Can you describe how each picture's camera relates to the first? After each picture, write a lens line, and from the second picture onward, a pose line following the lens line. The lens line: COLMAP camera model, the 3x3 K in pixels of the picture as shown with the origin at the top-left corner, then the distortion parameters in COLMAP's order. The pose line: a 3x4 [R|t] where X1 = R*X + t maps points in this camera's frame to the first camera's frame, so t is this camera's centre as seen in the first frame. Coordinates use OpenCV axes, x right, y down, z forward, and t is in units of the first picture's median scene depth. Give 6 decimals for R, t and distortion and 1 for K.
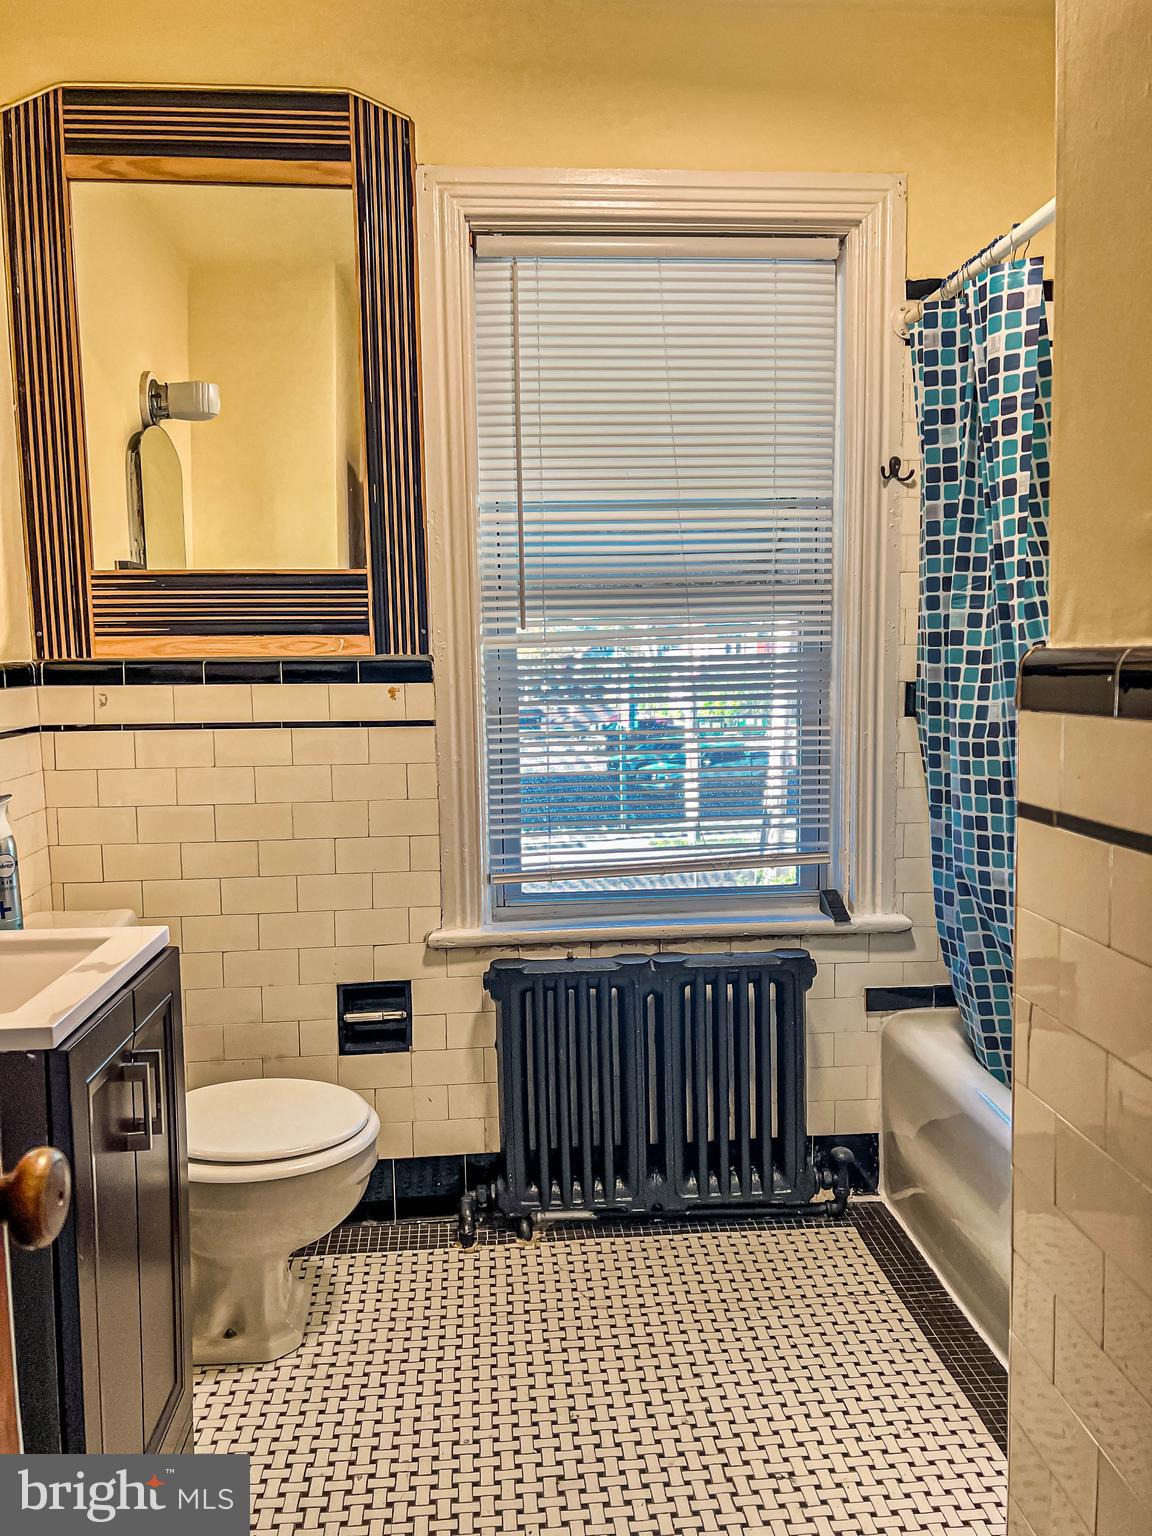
lens RADIAL K [[1156.0, 0, 572.6], [0, 1156.0, 763.9], [0, 0, 1]] dist [0.013108, -0.022518]
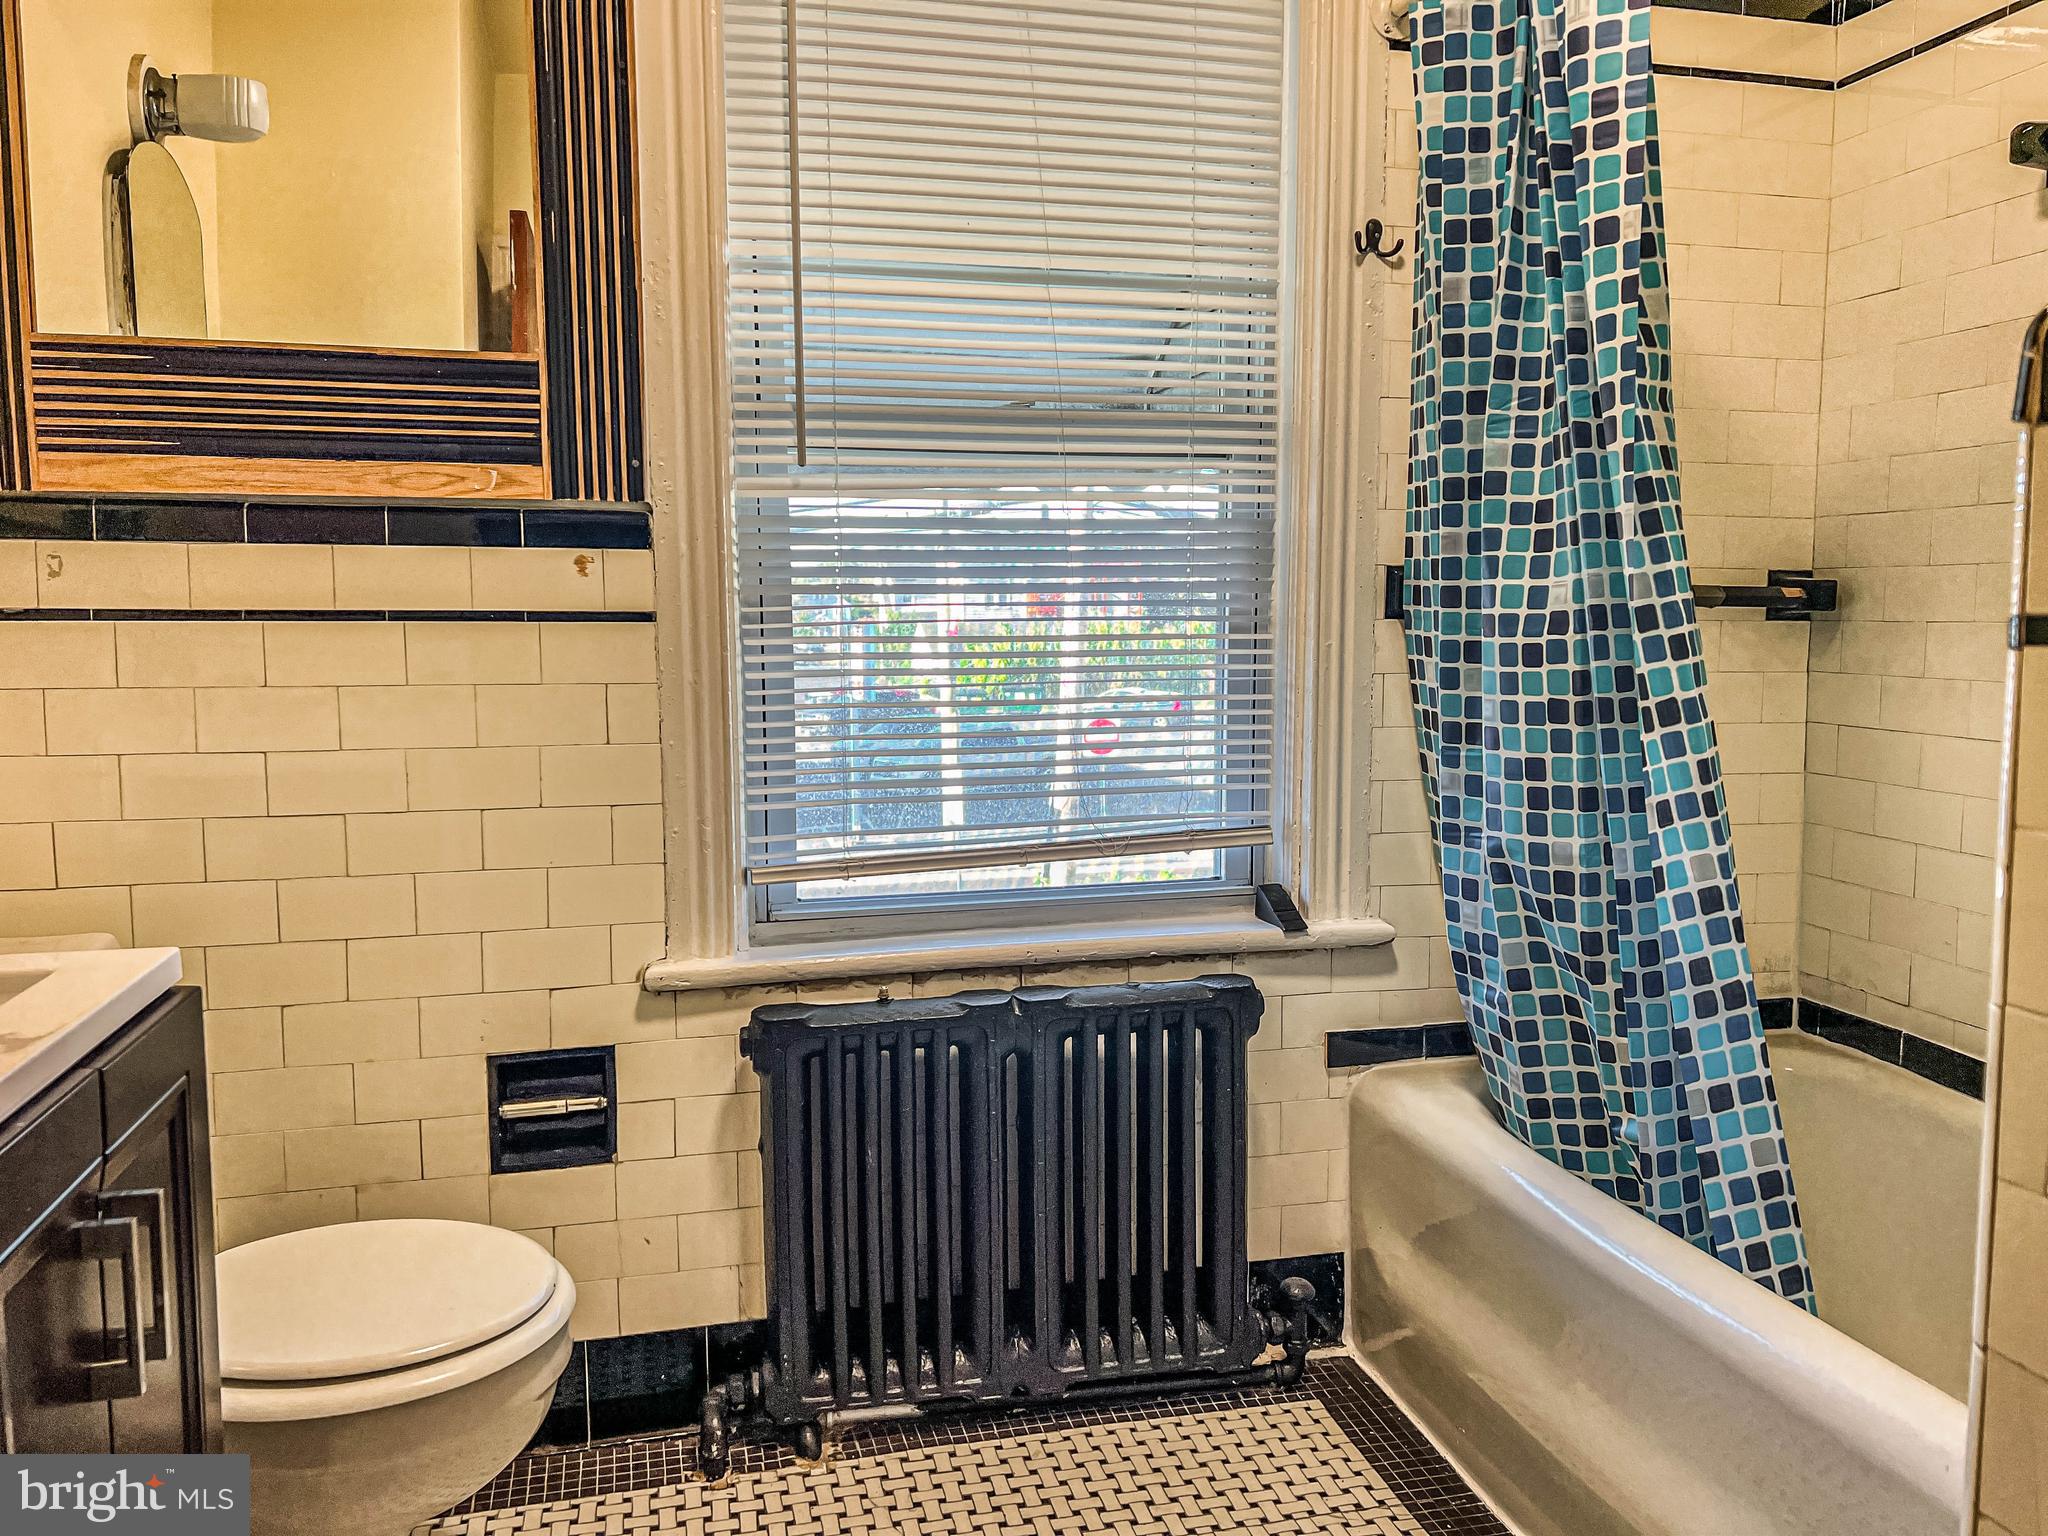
lens RADIAL K [[1541.4, 0, 1032.9], [0, 1541.4, 763.4], [0, 0, 1]] dist [0.013108, -0.022518]
pose [[0.986258, -0.004343, 0.165154, -0.057918], [0.003489, 0.999979, 0.005460, 0.037243], [-0.165175, -0.004809, 0.986253, 0.173201]]
